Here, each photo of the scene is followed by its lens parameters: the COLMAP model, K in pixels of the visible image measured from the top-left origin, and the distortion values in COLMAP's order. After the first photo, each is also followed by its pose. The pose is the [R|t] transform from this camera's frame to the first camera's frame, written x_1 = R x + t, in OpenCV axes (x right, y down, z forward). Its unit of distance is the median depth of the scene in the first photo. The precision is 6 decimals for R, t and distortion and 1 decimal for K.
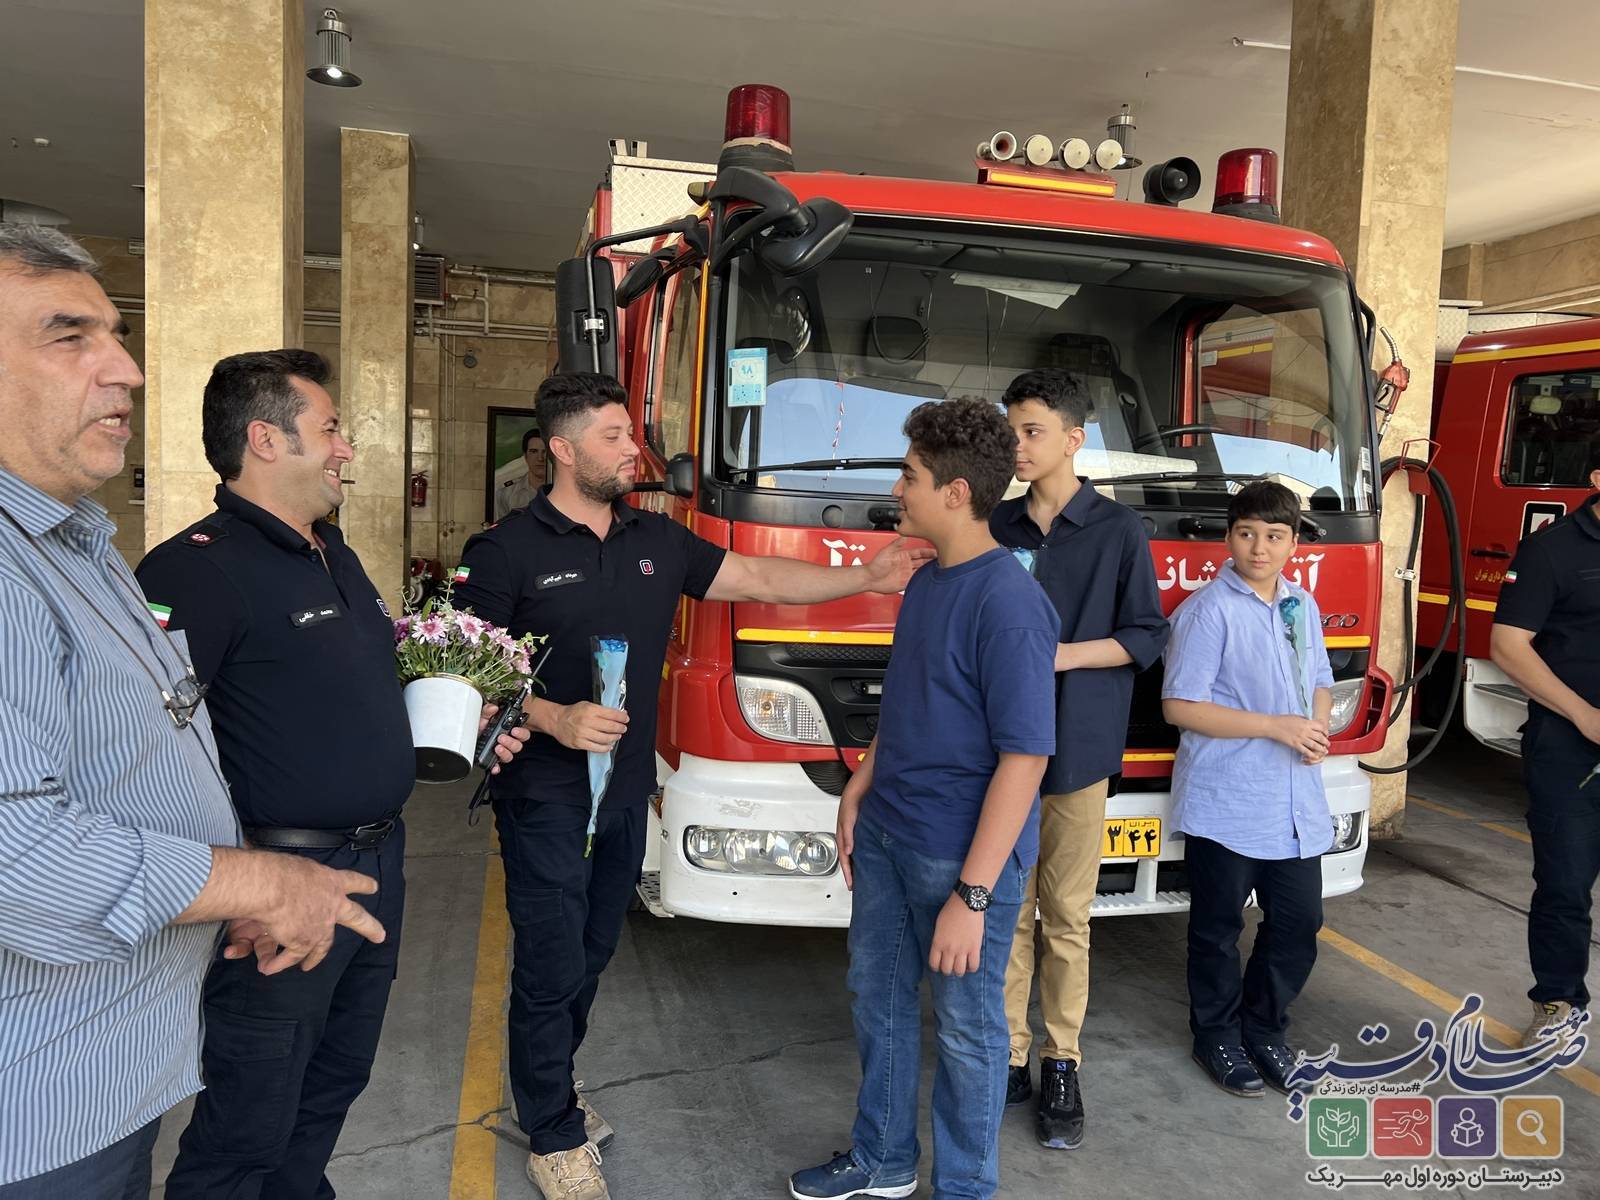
lens RADIAL K [[1230.2, 0, 800.0], [0, 1230.2, 600.0], [0, 0, 1]] dist [0.008614, 0.002803]
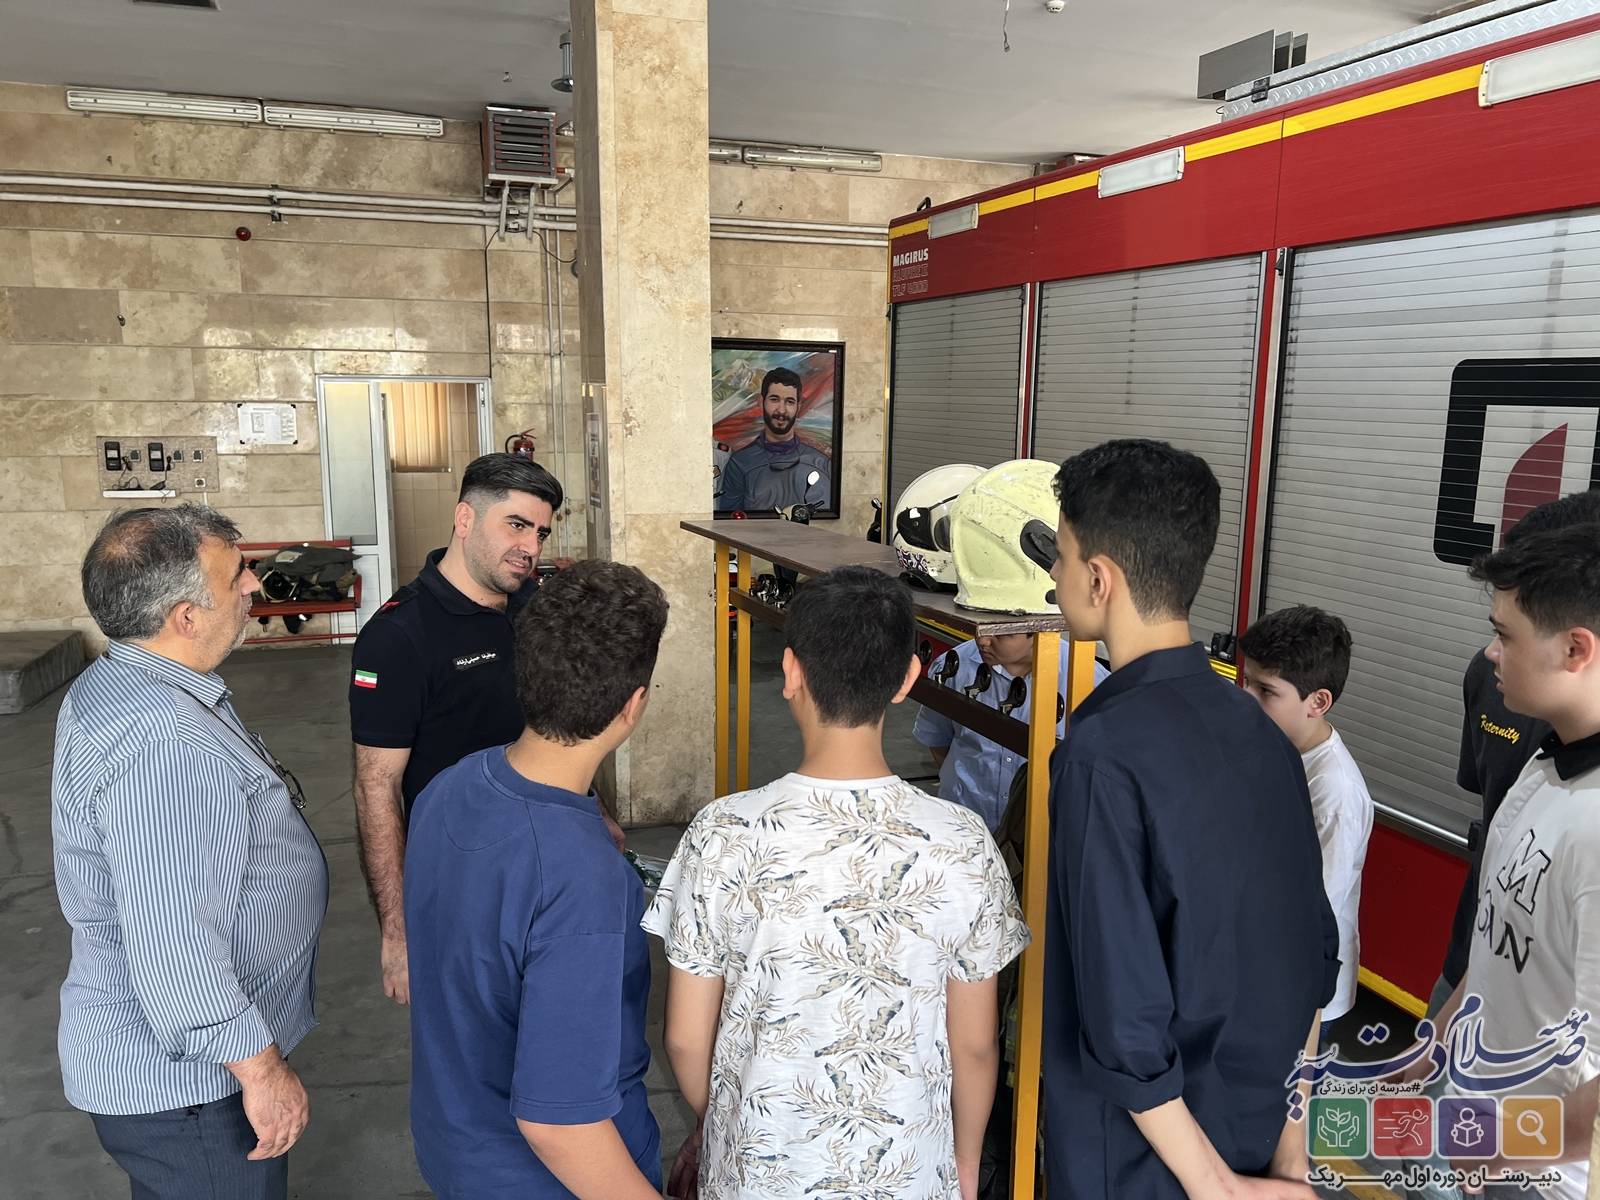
lens RADIAL K [[1201.9, 0, 800.0], [0, 1201.9, 600.0], [0, 0, 1]] dist [0.006713, -0.002769]
pose [[0.990557, -0.058439, 0.124021, -0.598302], [0.047569, 0.994907, 0.088863, -0.152897], [-0.128582, -0.082125, 0.988293, 0.734571]]
